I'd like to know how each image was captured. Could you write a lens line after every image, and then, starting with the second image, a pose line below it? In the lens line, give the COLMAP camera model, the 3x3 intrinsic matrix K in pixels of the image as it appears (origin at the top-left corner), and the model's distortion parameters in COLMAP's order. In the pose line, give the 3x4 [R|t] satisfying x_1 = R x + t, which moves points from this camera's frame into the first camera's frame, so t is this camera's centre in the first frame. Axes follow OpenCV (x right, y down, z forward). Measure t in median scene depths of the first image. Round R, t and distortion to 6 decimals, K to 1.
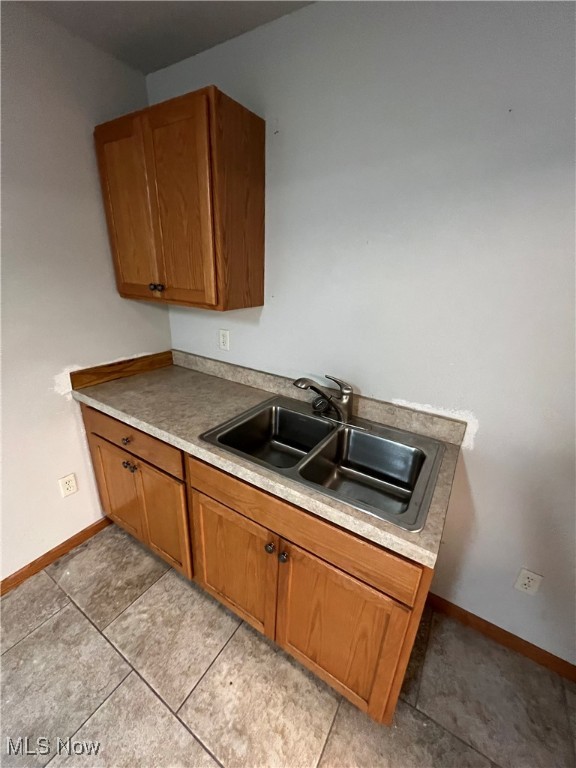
lens RADIAL K [[306.1, 0, 288.6], [0, 306.1, 383.4], [0, 0, 1]] dist [-0.002701, 0.000212]
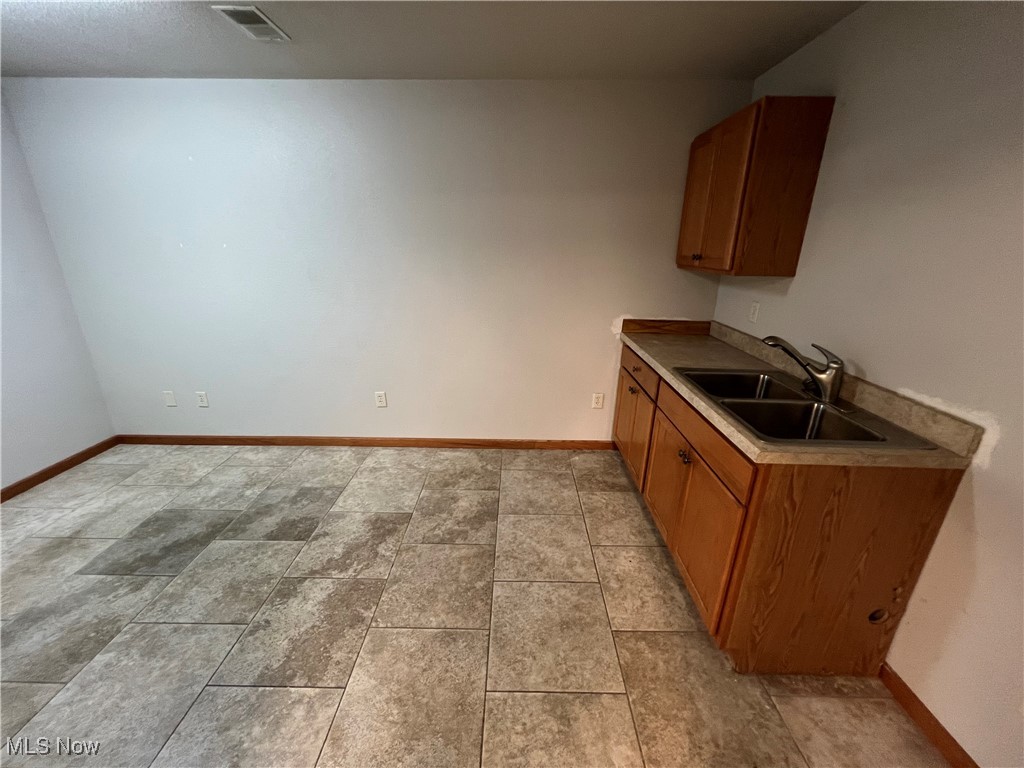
lens RADIAL K [[408.2, 0, 511.9], [0, 408.2, 381.9], [0, 0, 1]] dist [-0.002701, 0.000212]
pose [[0.518806, 0.245199, -0.818974, 0.656540], [-0.298575, 0.949629, 0.095175, 0.229320], [0.801058, 0.195148, 0.565883, -0.425518]]
